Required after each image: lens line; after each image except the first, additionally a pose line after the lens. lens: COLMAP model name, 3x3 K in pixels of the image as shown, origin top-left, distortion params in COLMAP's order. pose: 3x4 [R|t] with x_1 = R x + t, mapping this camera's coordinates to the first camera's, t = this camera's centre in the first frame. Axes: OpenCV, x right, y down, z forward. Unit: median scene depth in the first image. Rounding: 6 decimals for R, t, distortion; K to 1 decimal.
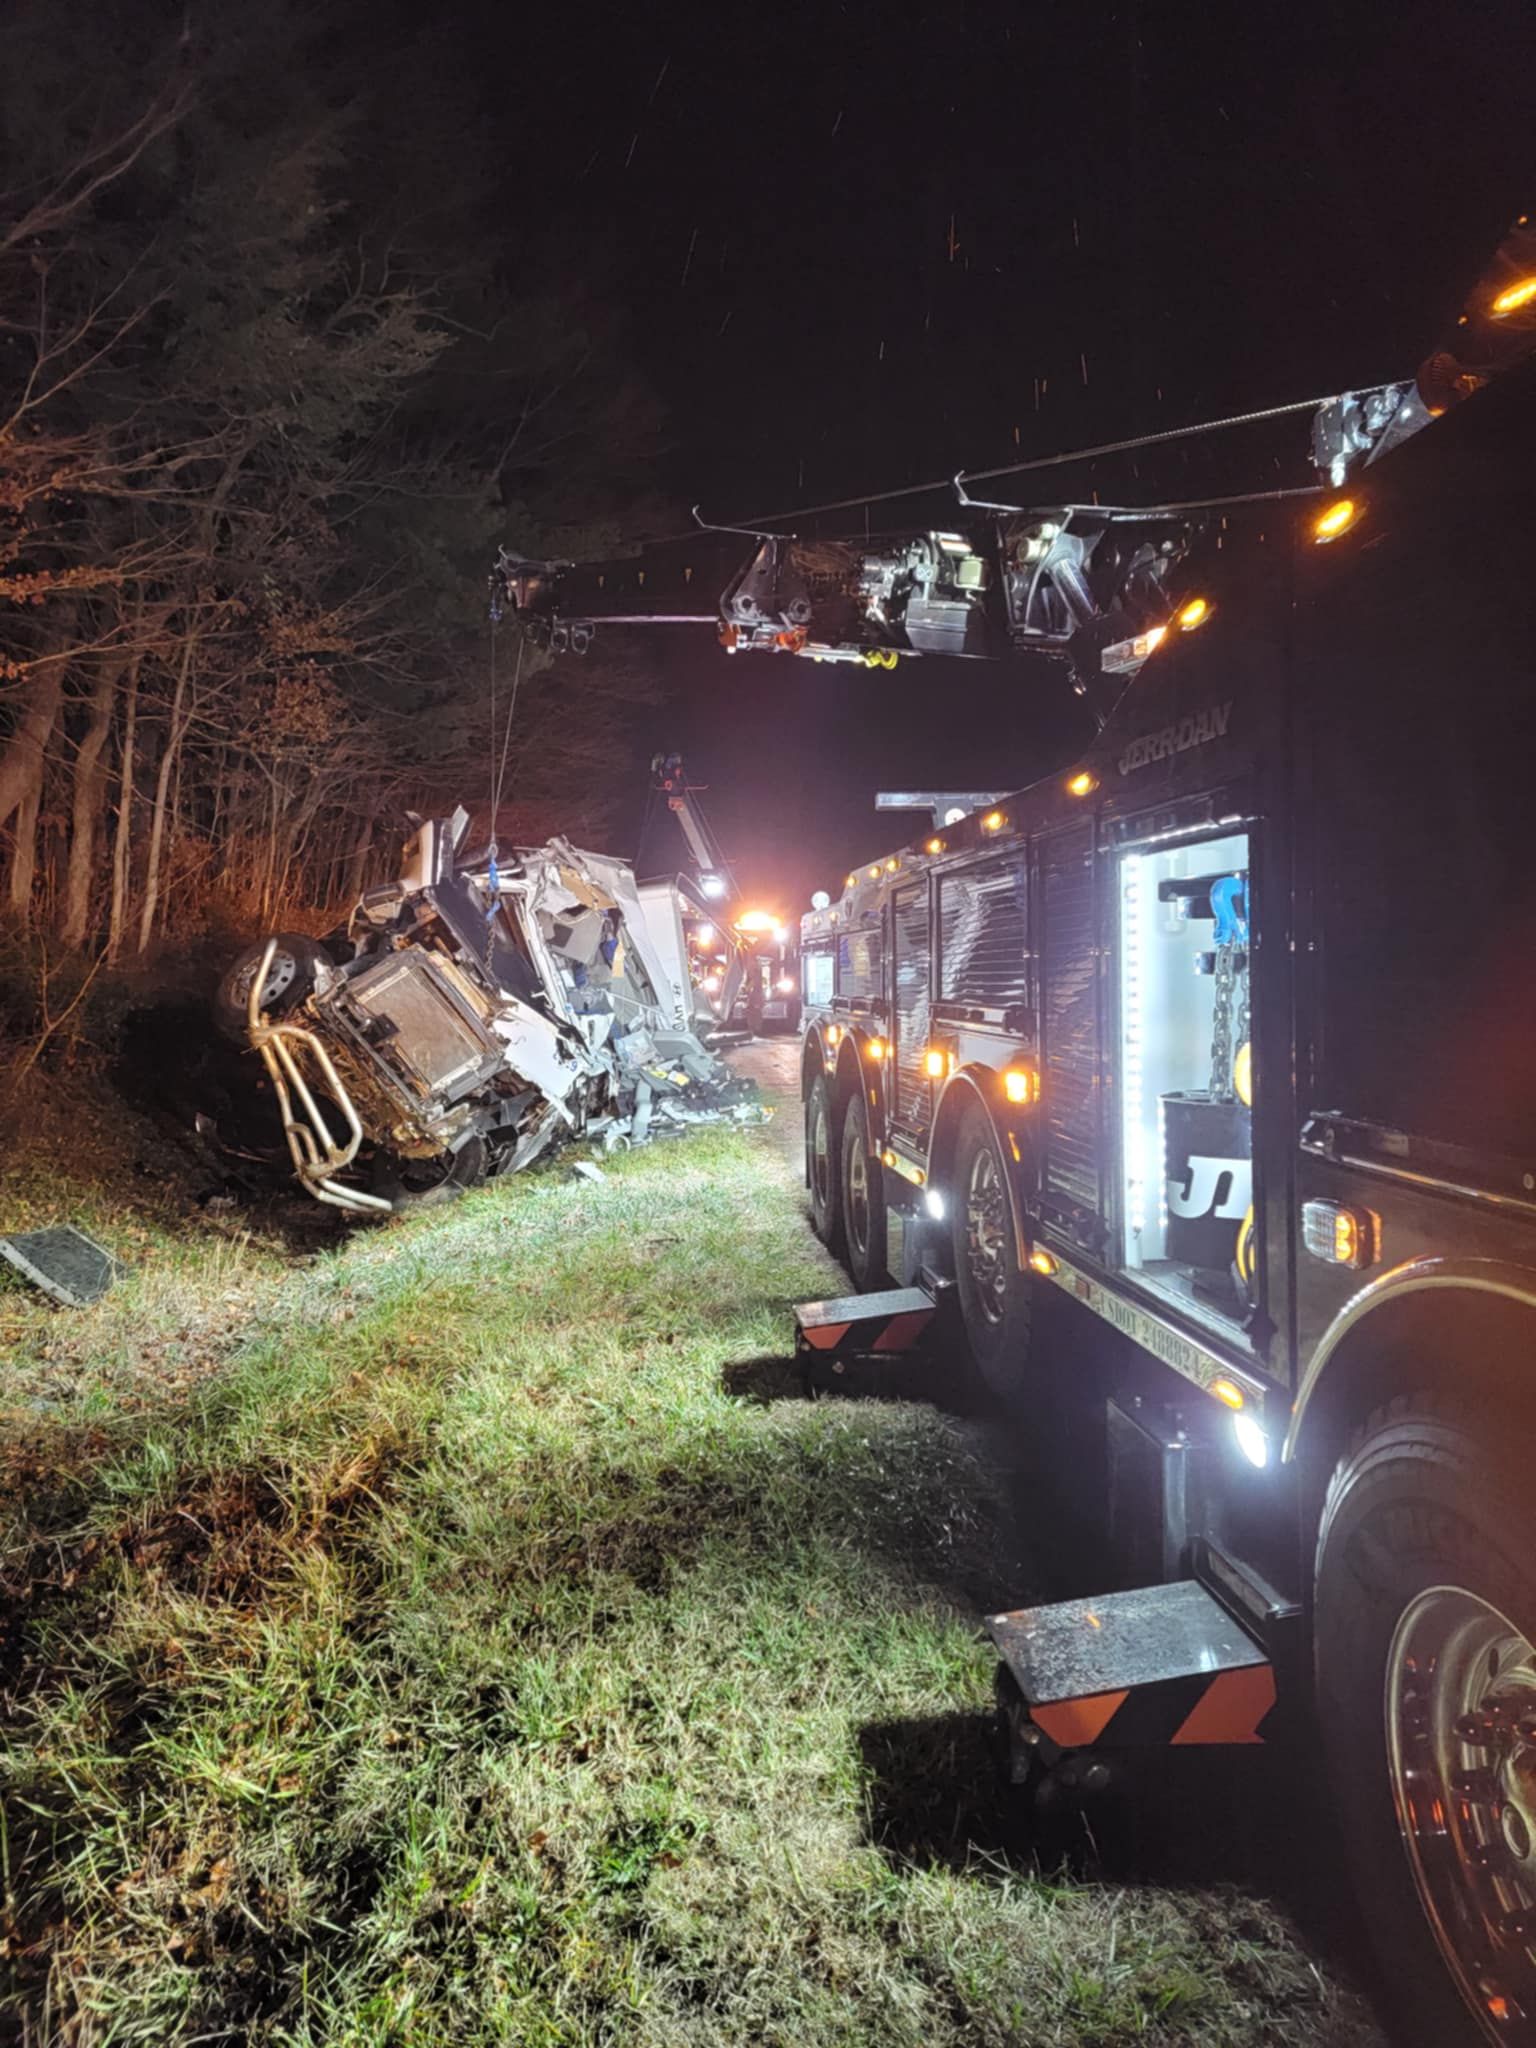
lens RADIAL K [[1577.4, 0, 768.0], [0, 1577.4, 1024.0], [0, 0, 1]] dist [-0.004565, -0.005809]
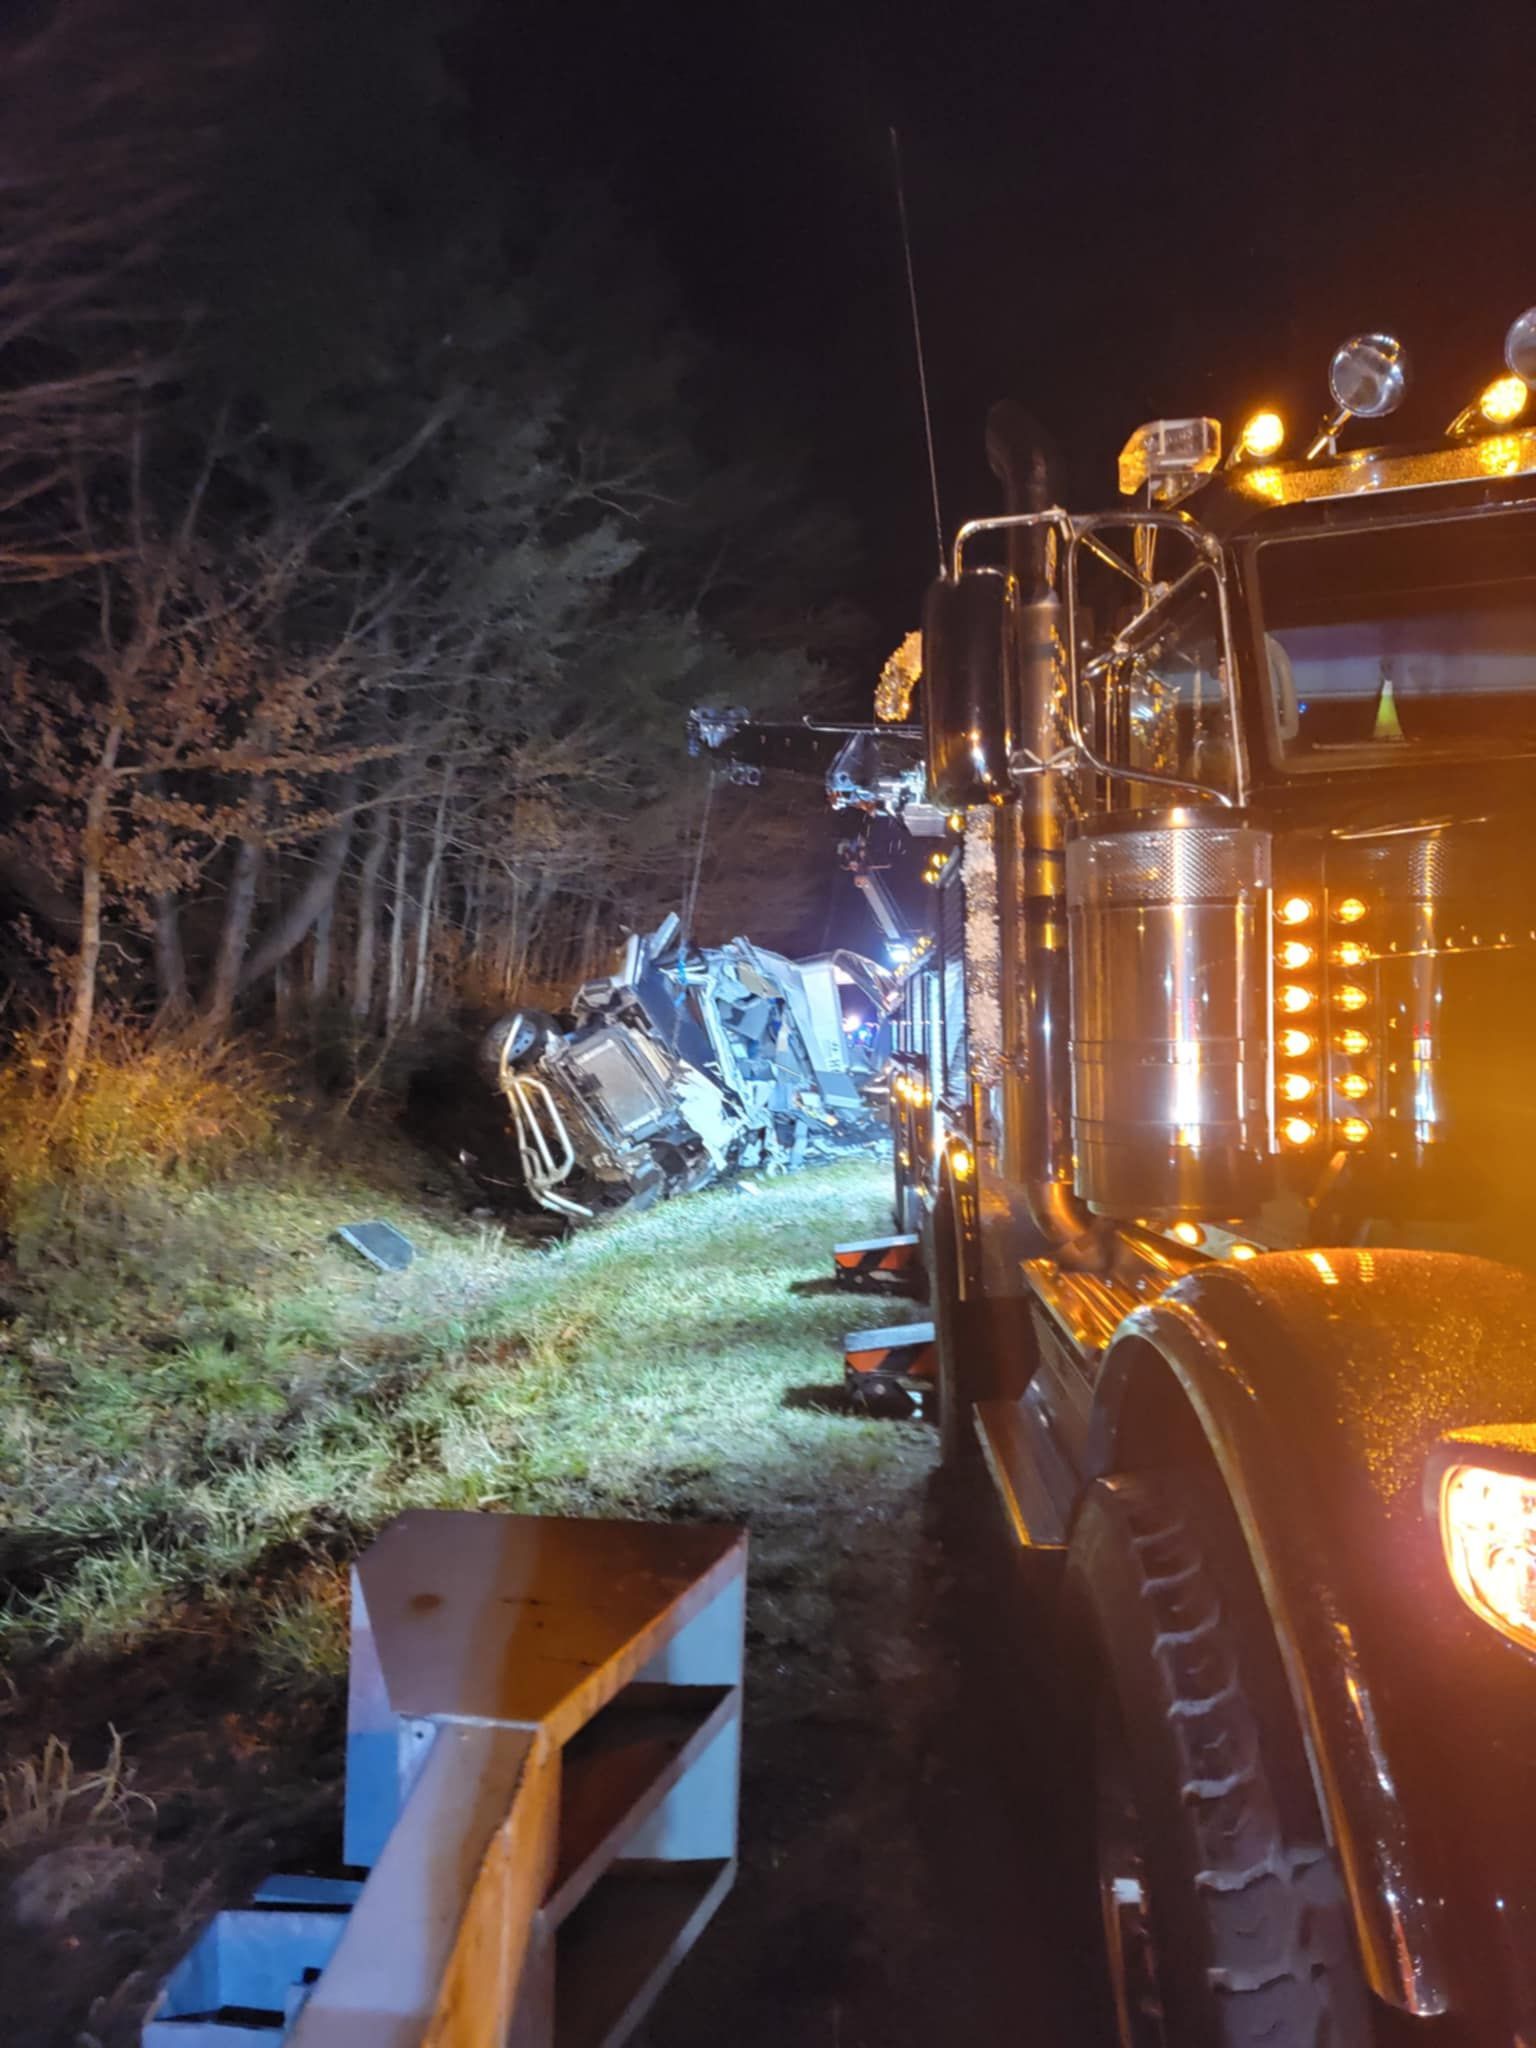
lens RADIAL K [[1577.4, 0, 768.0], [0, 1577.4, 1024.0], [0, 0, 1]] dist [-0.004565, -0.005809]
pose [[0.989722, -0.017403, -0.141945, 0.092783], [0.012176, 0.999218, -0.037610, 0.005570], [0.142489, 0.035495, 0.989160, -0.315479]]
